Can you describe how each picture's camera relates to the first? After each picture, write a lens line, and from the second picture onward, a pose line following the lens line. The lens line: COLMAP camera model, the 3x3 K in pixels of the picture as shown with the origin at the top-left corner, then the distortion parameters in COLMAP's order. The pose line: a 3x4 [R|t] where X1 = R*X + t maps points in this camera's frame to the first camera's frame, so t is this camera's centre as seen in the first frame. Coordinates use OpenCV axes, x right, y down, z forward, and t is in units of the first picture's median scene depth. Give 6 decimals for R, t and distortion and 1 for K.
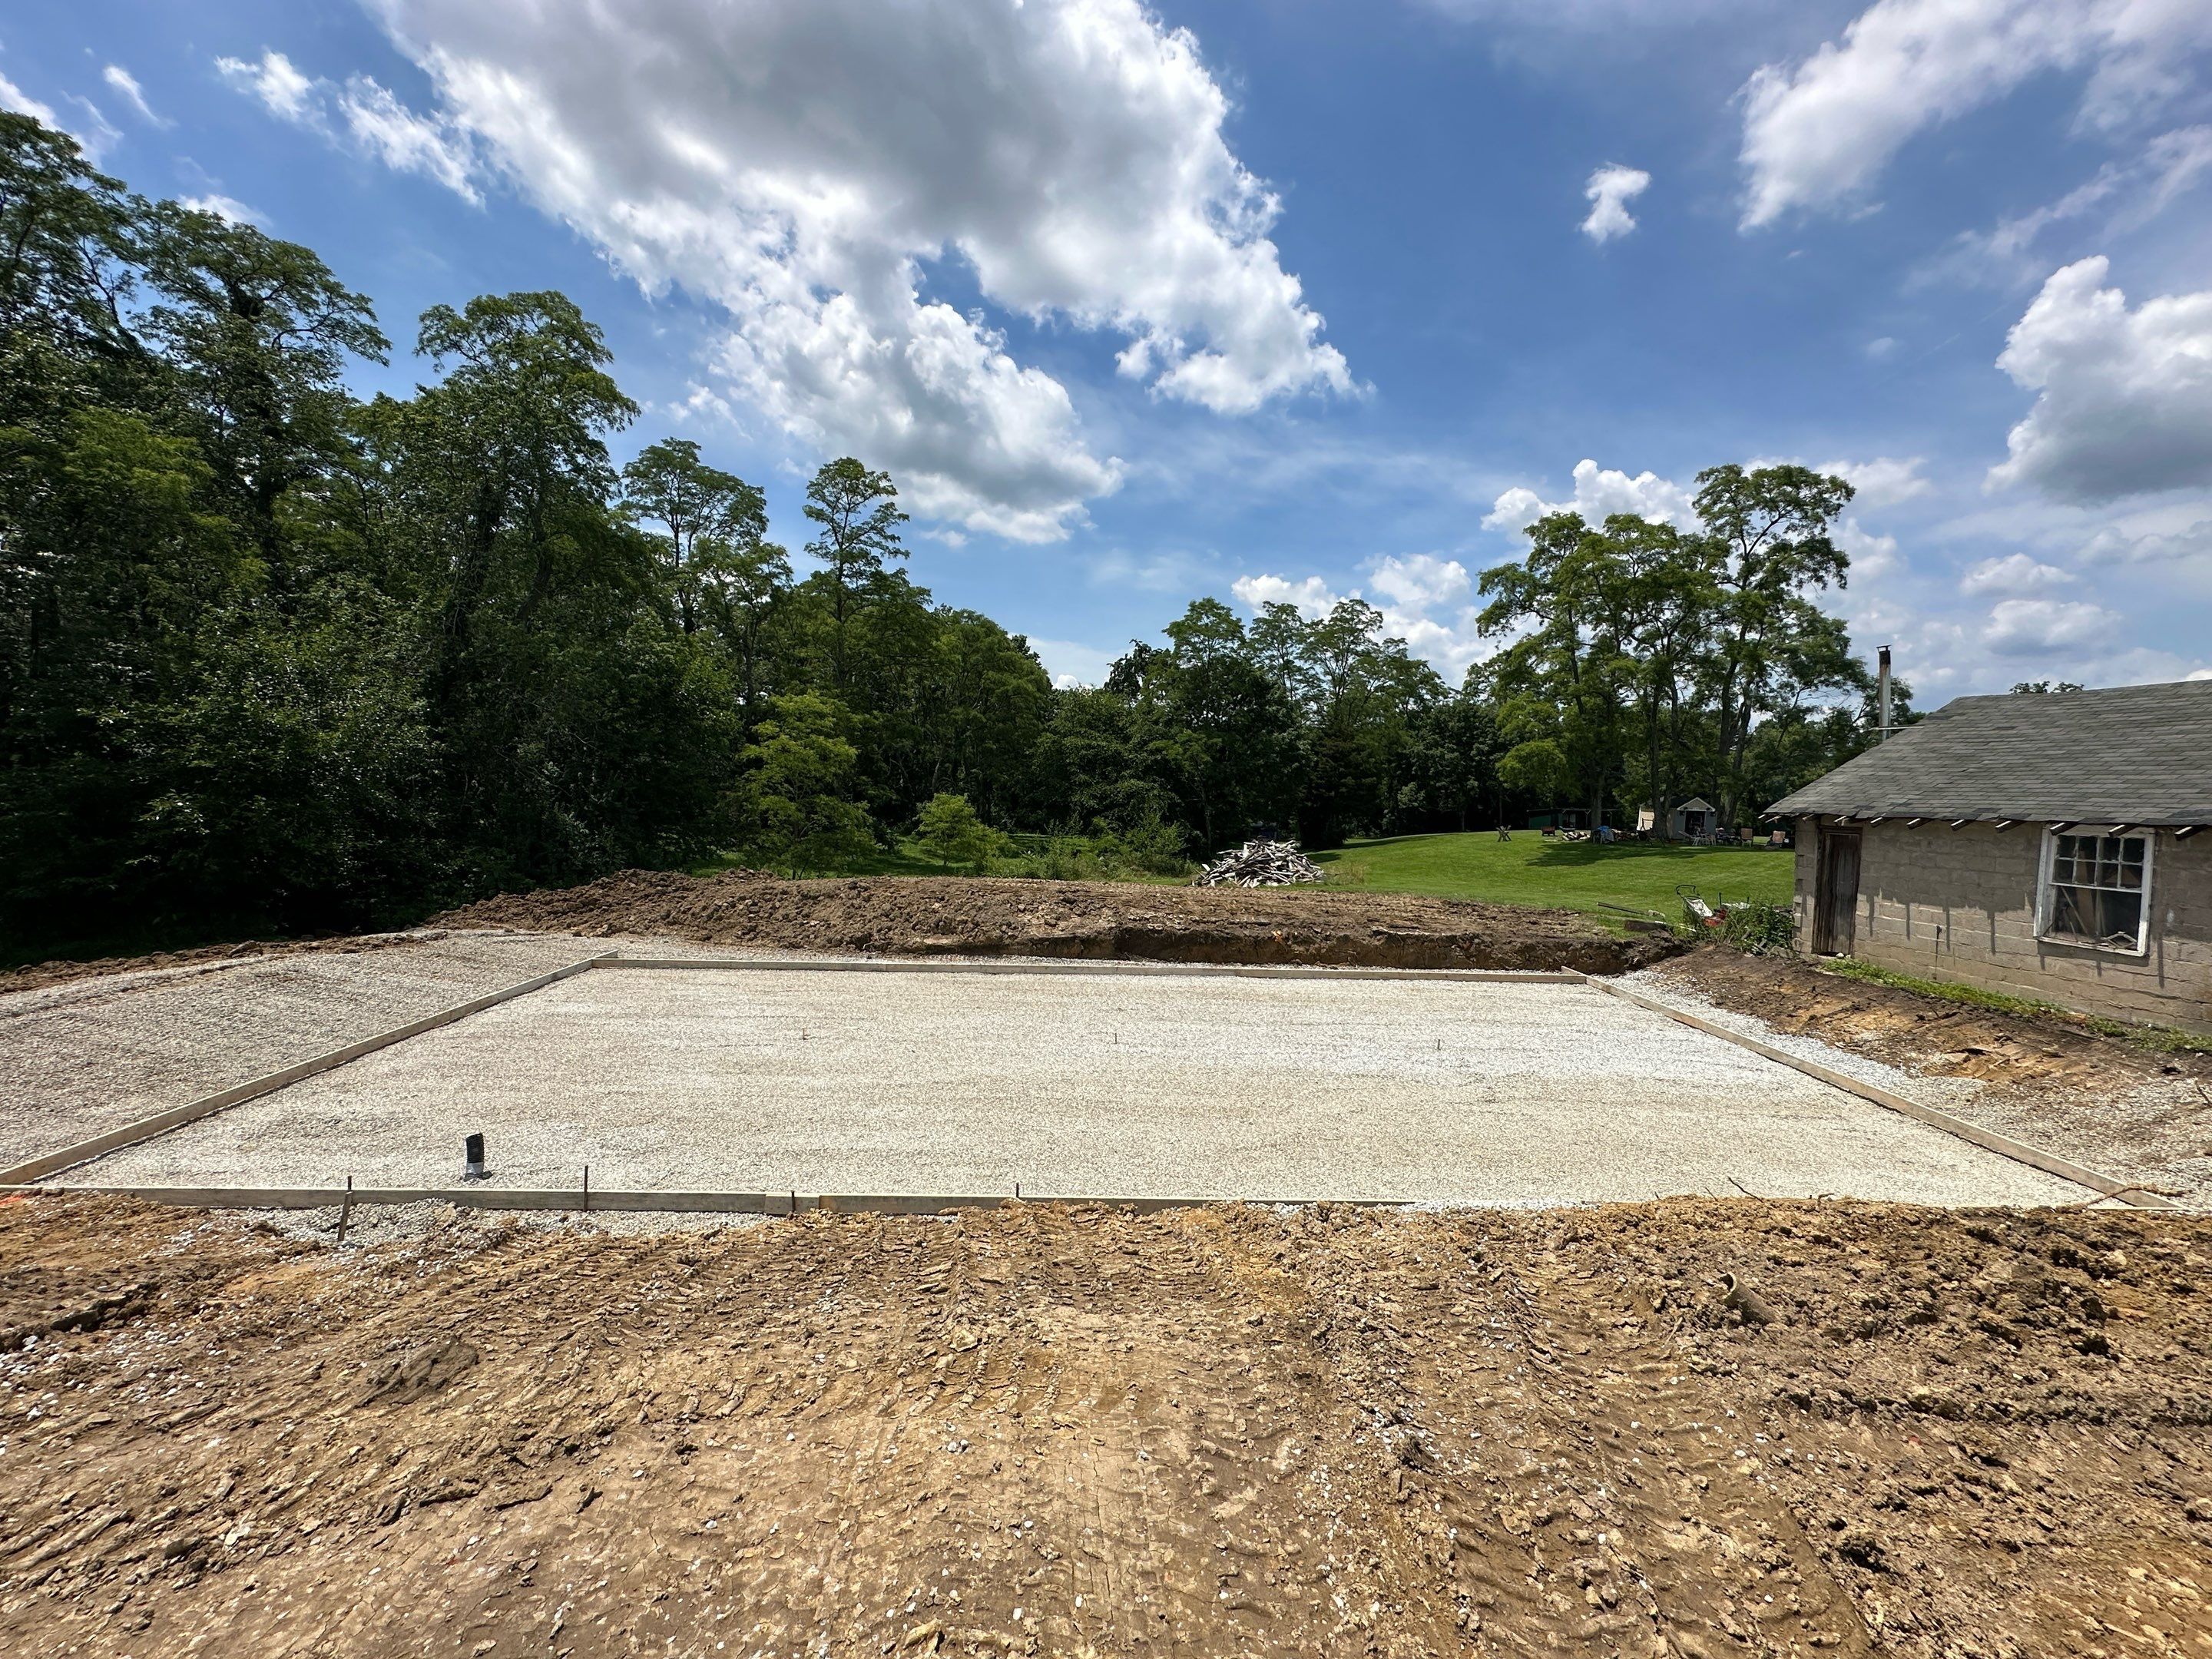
lens RADIAL K [[887.4, 0, 1107.7], [0, 887.4, 821.5], [0, 0, 1]] dist [-0.003609, -0.001156]
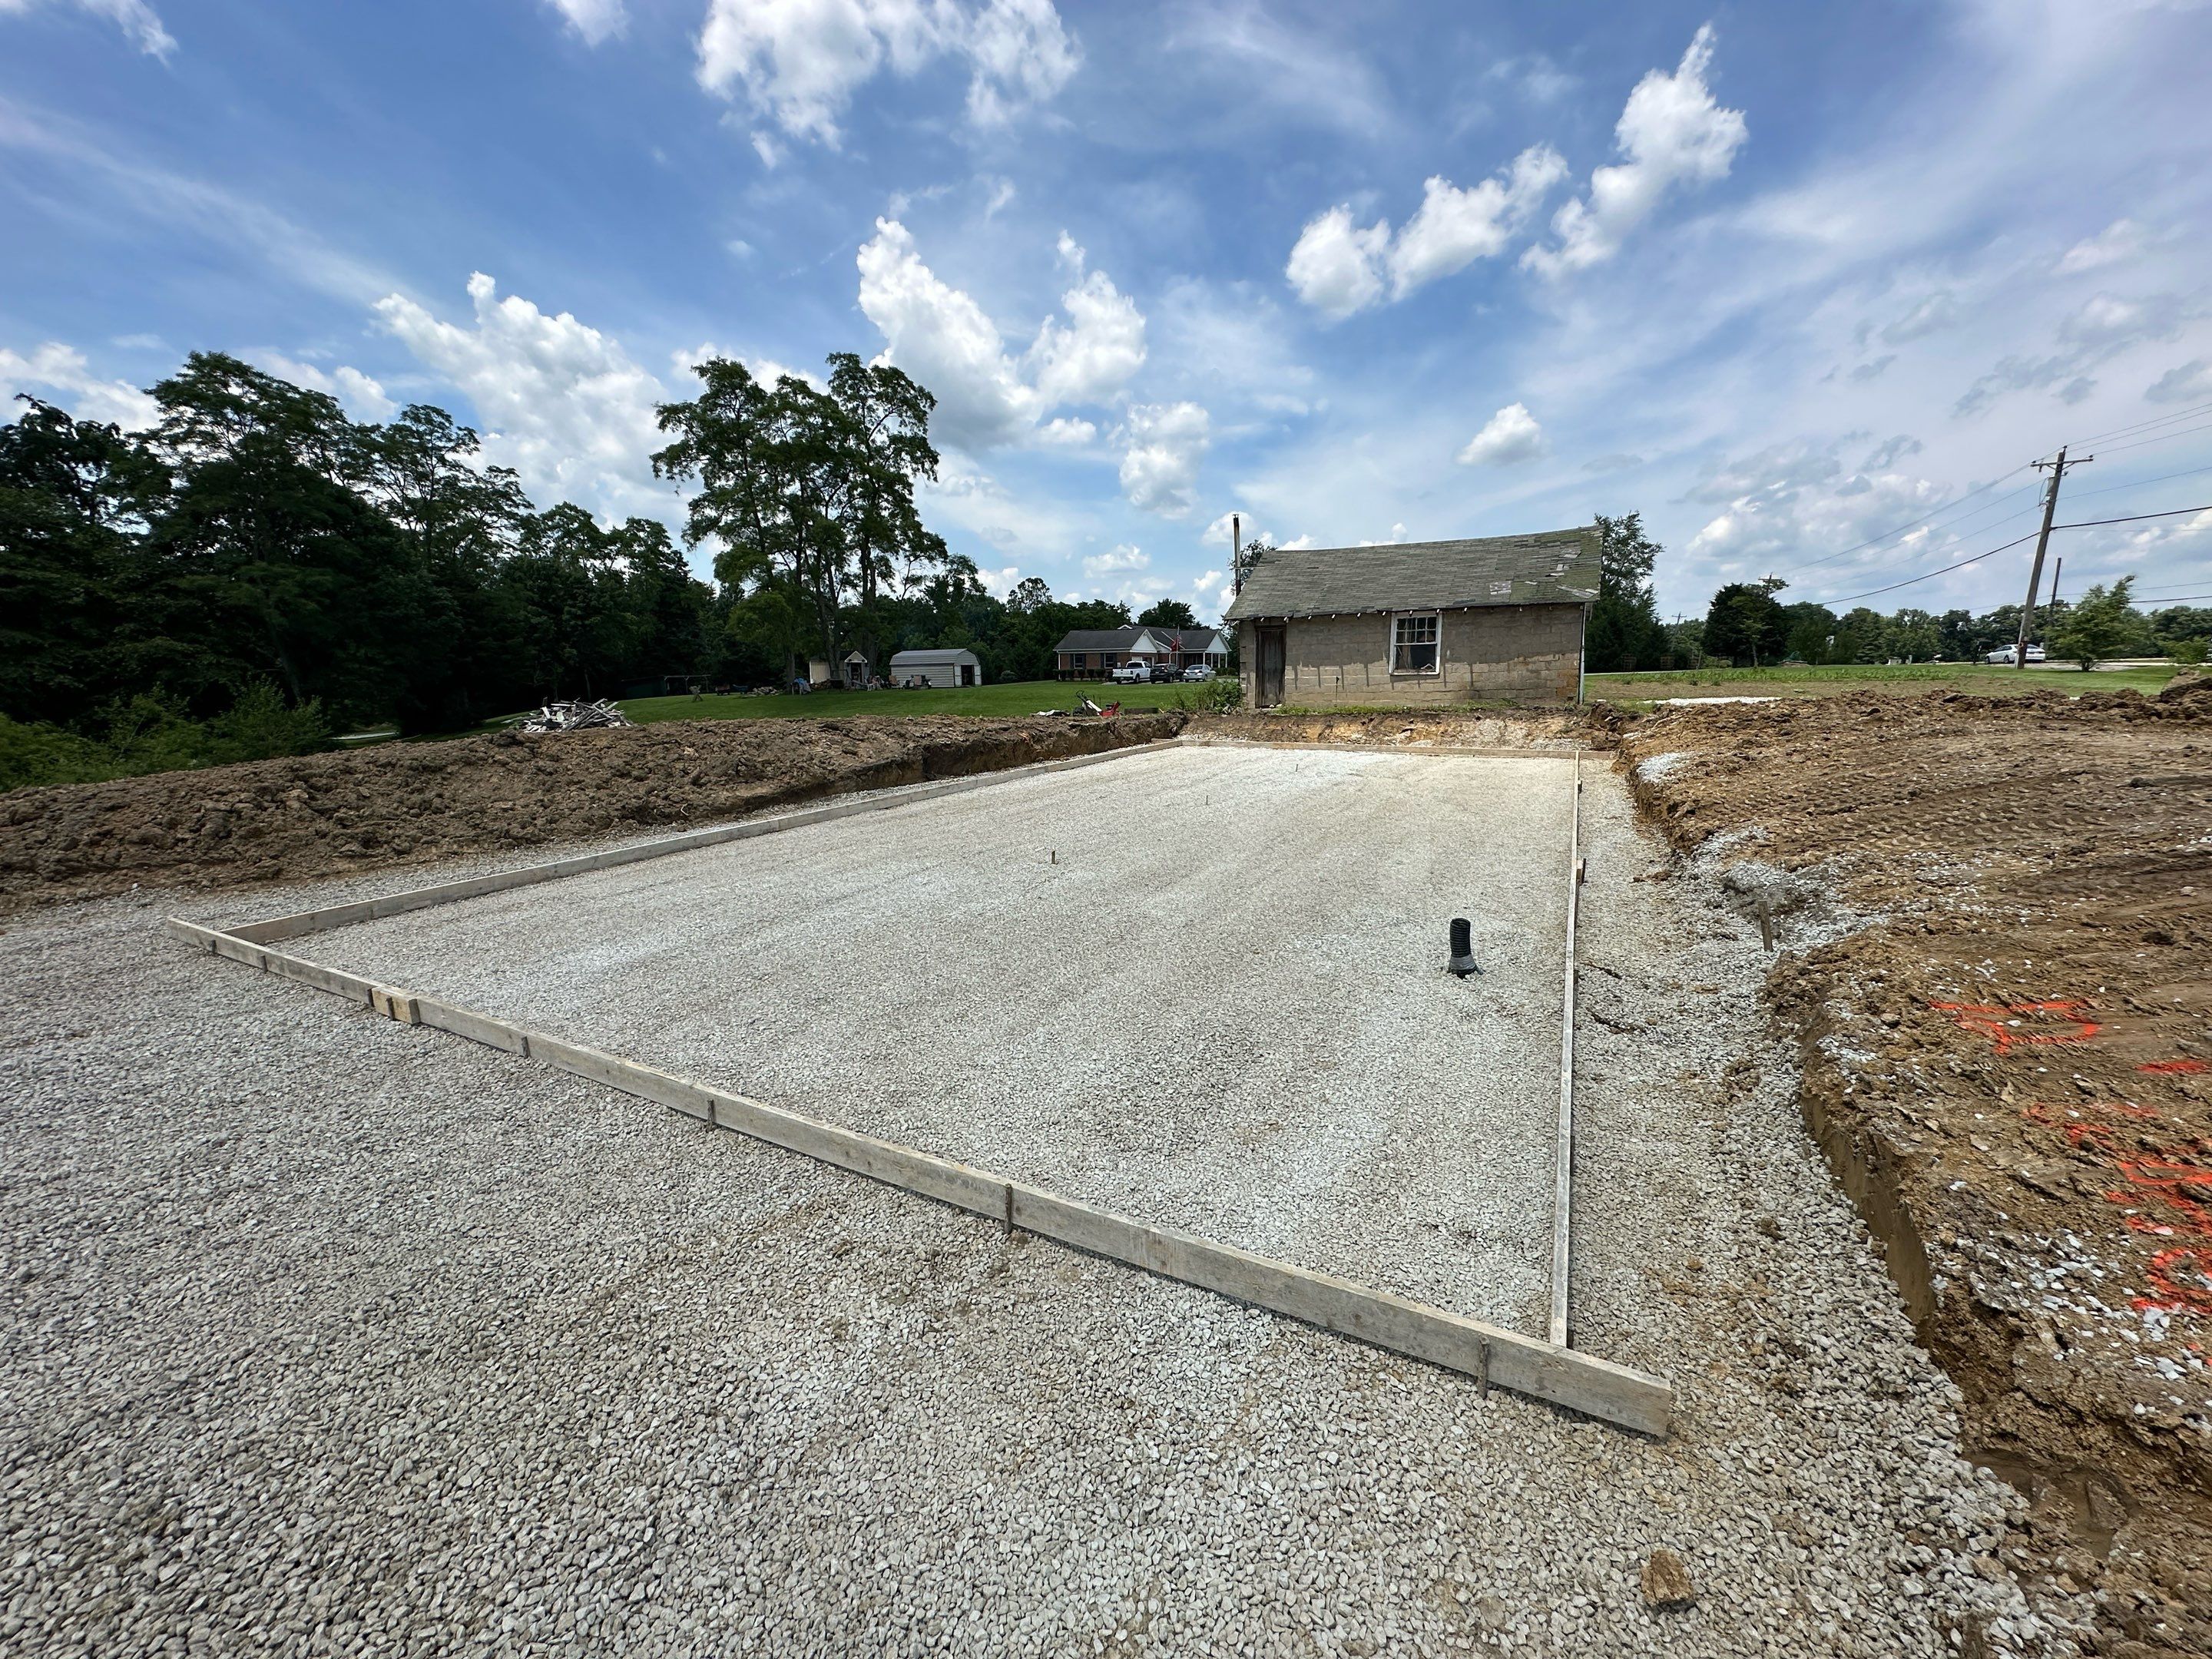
lens RADIAL K [[887.4, 0, 1094.3], [0, 887.4, 839.5], [0, 0, 1]] dist [-0.003609, -0.001156]
pose [[0.480760, -0.193521, 0.855231, -0.680679], [0.064082, 0.980488, 0.185841, 0.058057], [-0.874507, -0.034540, 0.483781, 0.417497]]
